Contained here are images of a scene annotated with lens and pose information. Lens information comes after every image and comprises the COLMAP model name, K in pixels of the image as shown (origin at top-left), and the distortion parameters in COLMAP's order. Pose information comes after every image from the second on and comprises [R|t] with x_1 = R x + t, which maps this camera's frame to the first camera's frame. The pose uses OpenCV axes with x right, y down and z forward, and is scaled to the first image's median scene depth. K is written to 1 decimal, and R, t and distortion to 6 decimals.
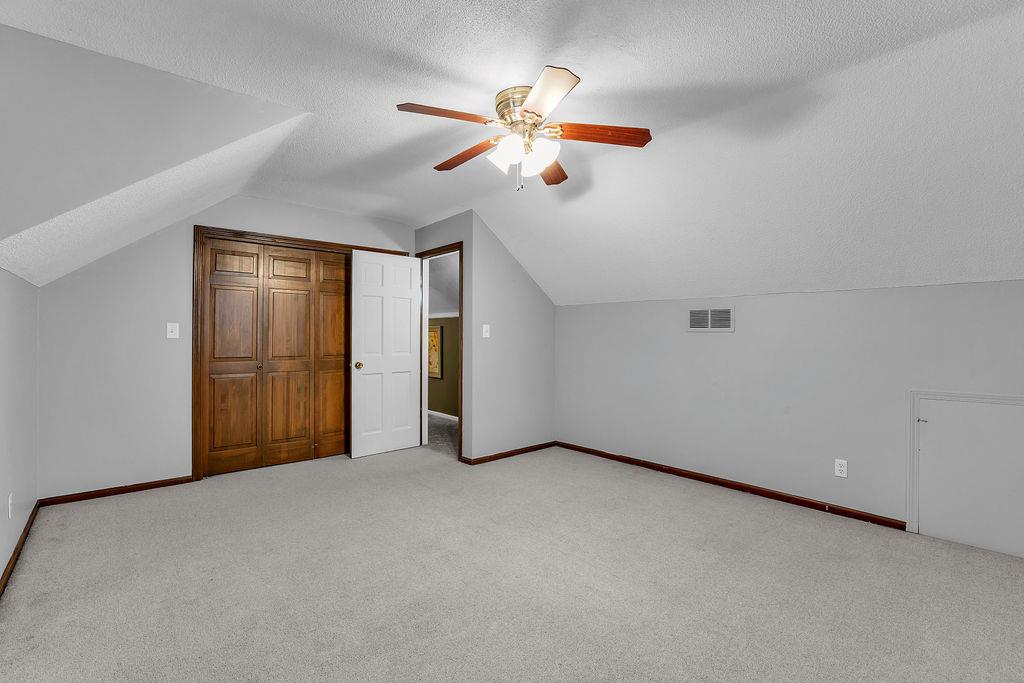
lens RADIAL K [[448.5, 0, 509.7], [0, 448.5, 339.7], [0, 0, 1]] dist [-0.002233, -0.000134]
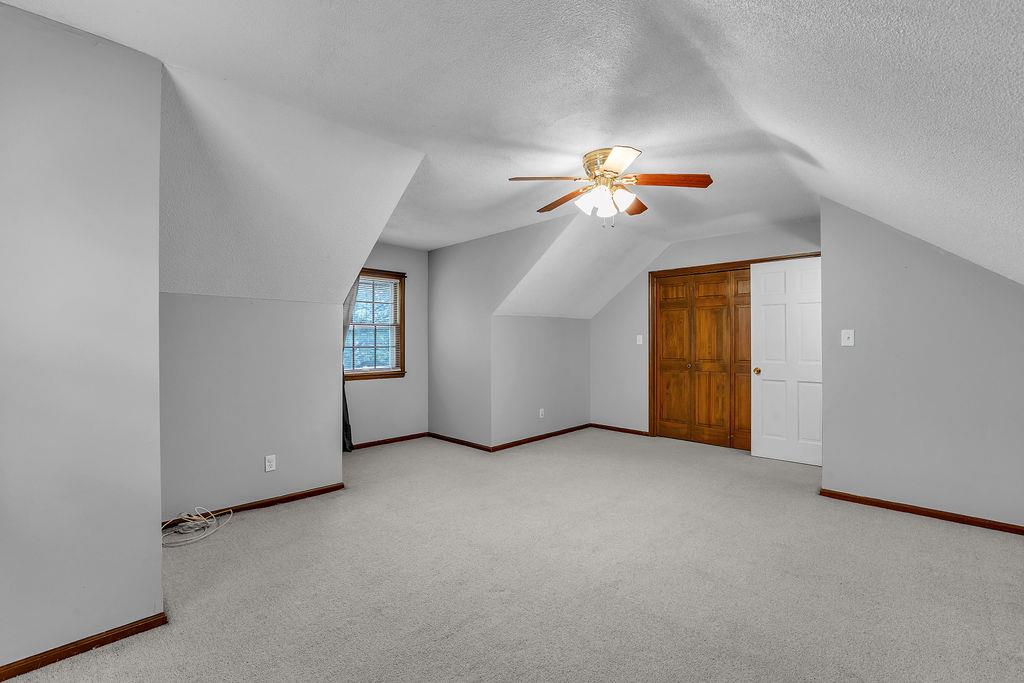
lens RADIAL K [[442.9, 0, 509.2], [0, 442.9, 344.6], [0, 0, 1]] dist [-0.013958, 0.000133]
pose [[0.079684, 0.006213, -0.996801, 0.693066], [-0.006650, 0.999962, 0.005701, -0.007362], [0.996798, 0.006174, 0.079722, 0.342447]]
